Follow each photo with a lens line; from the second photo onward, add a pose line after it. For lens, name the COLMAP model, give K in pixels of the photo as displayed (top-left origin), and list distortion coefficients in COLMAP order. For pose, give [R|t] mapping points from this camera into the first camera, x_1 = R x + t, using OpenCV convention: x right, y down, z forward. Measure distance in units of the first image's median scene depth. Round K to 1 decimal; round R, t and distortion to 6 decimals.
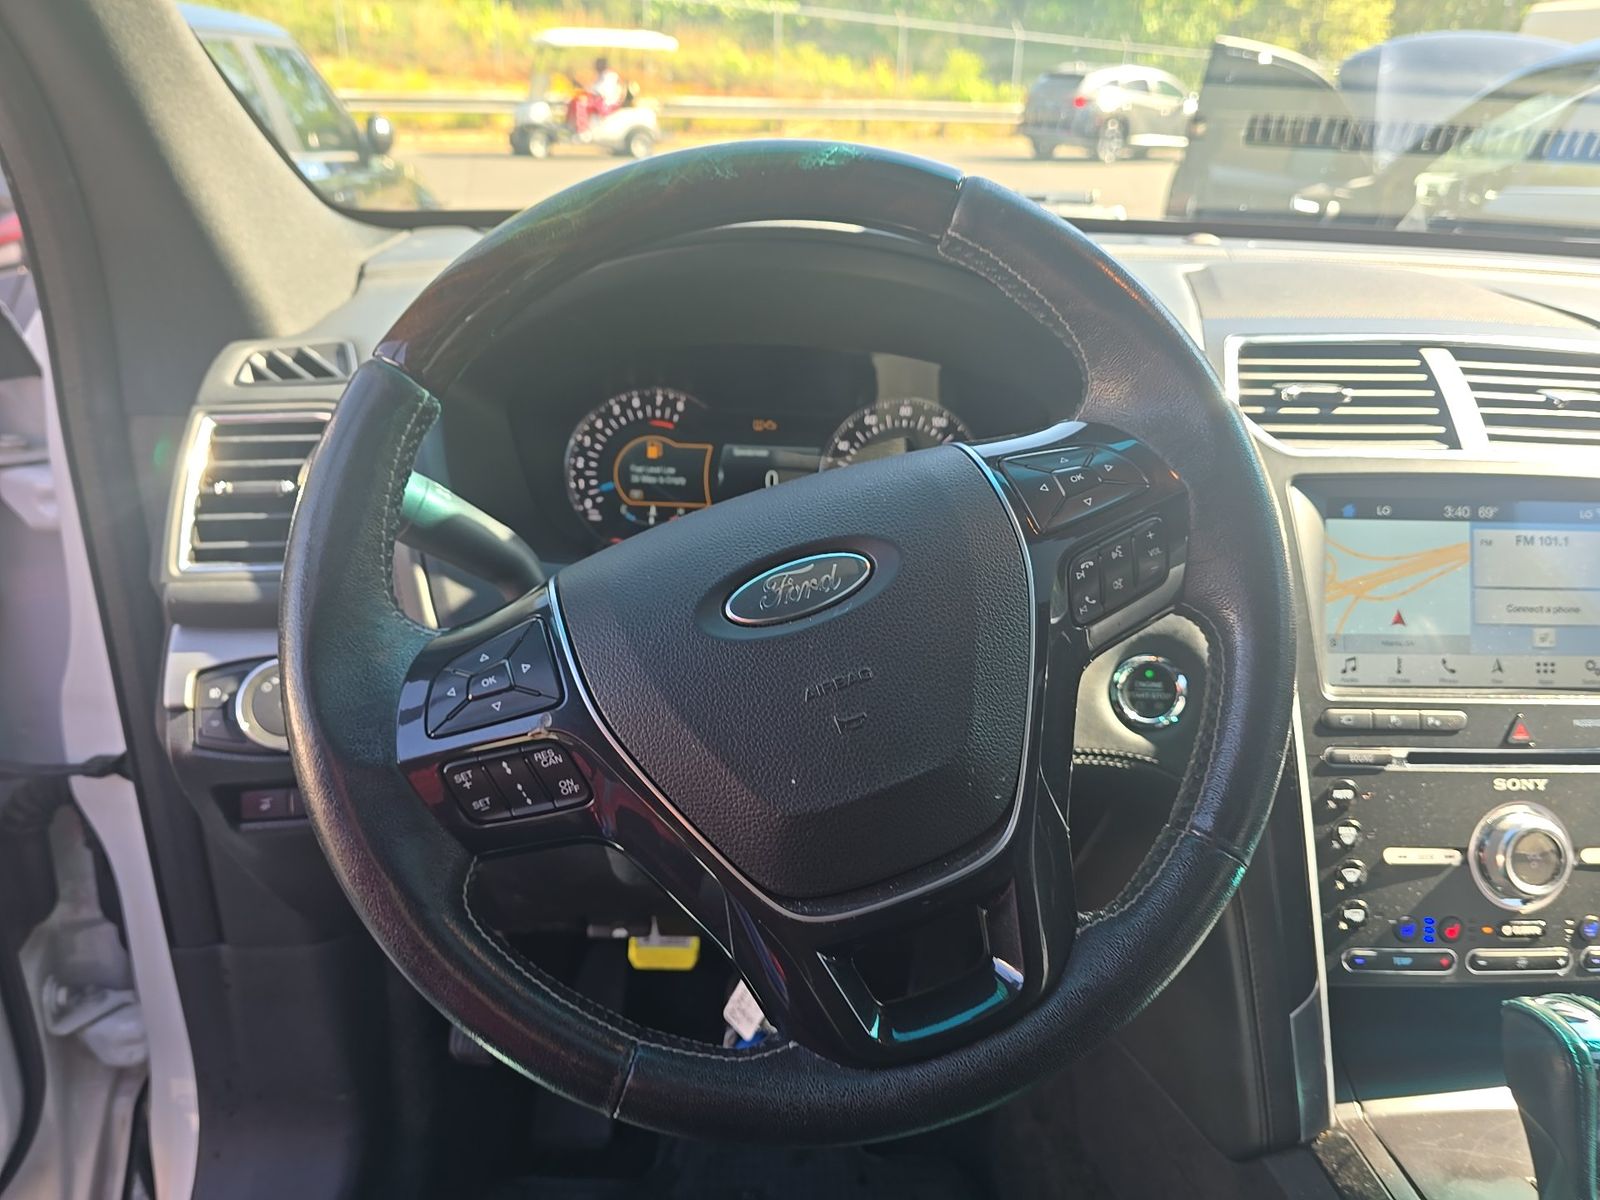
lens RADIAL K [[1083.1, 0, 797.0], [0, 1083.1, 610.5], [0, 0, 1]] dist [0.000391, -0.001964]
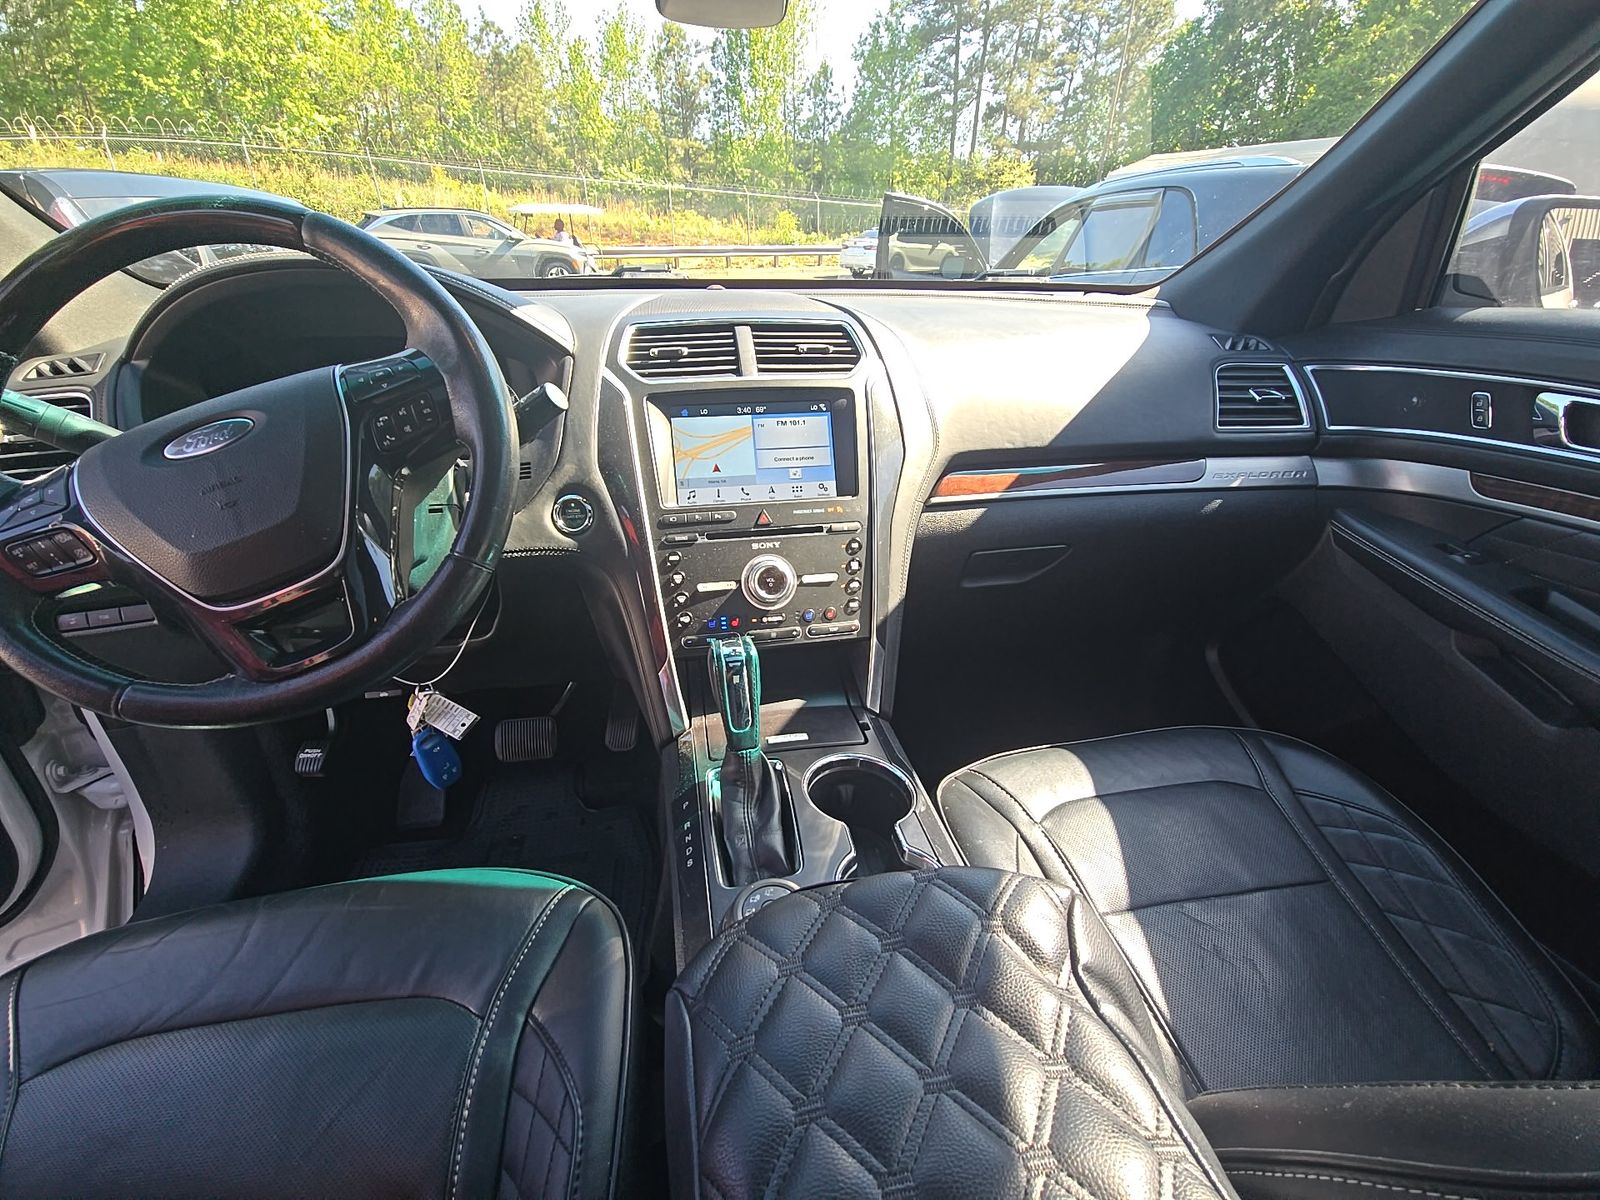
lens RADIAL K [[639.2, 0, 800.0], [0, 639.2, 600.0], [0, 0, 1]] dist [-0.006980, -0.000268]
pose [[0.989693, -0.093063, 0.108844, 0.557078], [0.085604, 0.993774, 0.071313, 0.170151], [-0.114803, -0.061260, 0.991498, -0.146733]]
